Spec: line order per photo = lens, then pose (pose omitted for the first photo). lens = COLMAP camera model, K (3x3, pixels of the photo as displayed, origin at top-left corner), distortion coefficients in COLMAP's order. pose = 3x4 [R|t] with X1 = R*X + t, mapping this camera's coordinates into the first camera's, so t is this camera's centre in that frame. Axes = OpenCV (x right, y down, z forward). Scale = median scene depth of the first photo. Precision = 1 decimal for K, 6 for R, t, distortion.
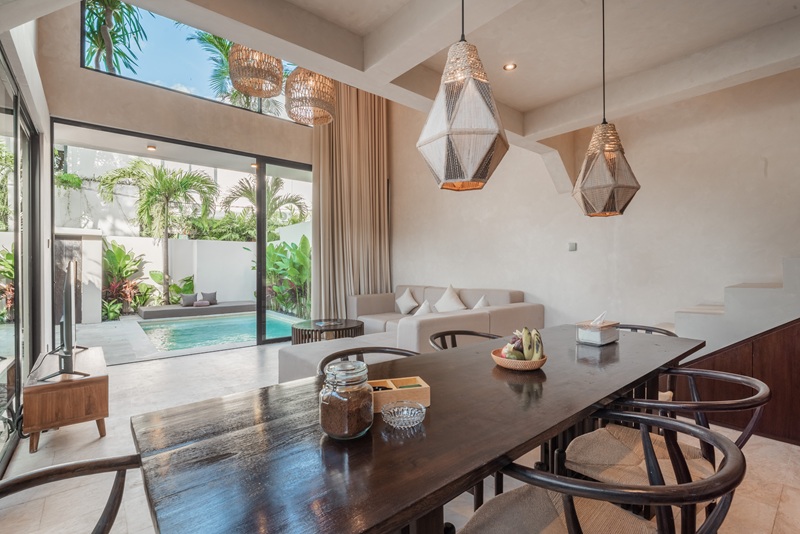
lens RADIAL K [[373.8, 0, 403.6], [0, 373.8, 268.0], [0, 0, 1]] dist [-0.012122, -0.000607]
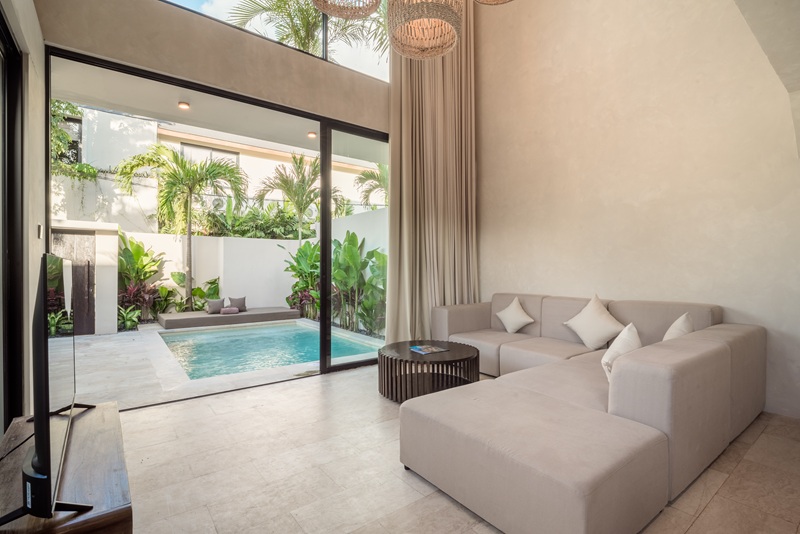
lens RADIAL K [[381.8, 0, 398.3], [0, 381.8, 269.9], [0, 0, 1]] dist [-0.015996, -0.000085]
pose [[0.998941, 0.003895, -0.045836, -0.117664], [-0.003853, 0.999992, 0.001002, -0.000450], [0.045840, -0.000824, 0.998948, 0.145073]]
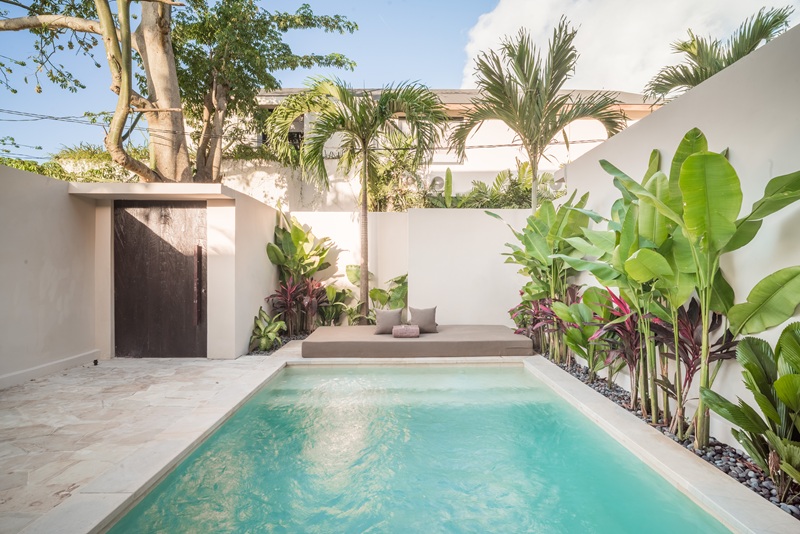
lens RADIAL K [[373.8, 0, 403.6], [0, 373.8, 268.0], [0, 0, 1]] dist [-0.012122, -0.000607]
pose [[0.782749, 0.001335, -0.622336, -0.243527], [-0.000511, 0.999999, 0.001503, 0.011800], [0.622337, -0.000858, 0.782749, 0.626856]]
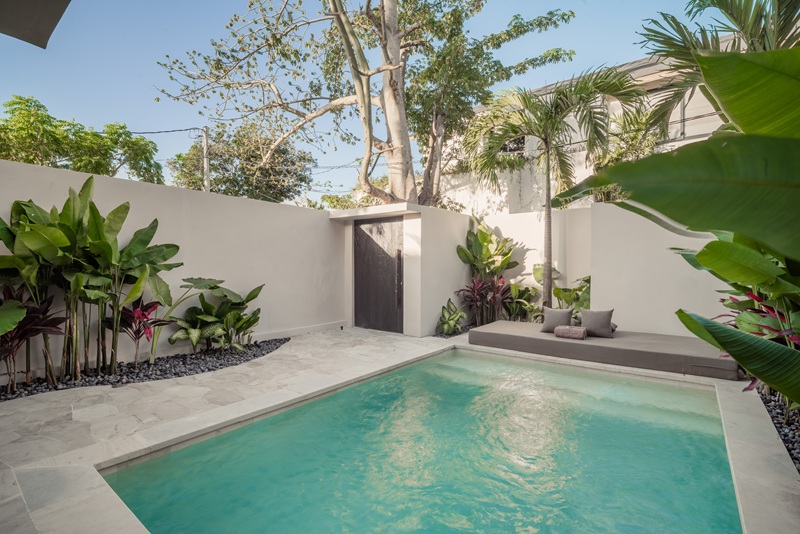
lens RADIAL K [[373.8, 0, 403.6], [0, 373.8, 268.0], [0, 0, 1]] dist [-0.012122, -0.000607]
pose [[0.214694, 0.006491, -0.976660, -0.119996], [-0.003014, 0.999978, 0.005983, 0.011682], [0.976677, 0.001659, 0.214709, 0.706355]]
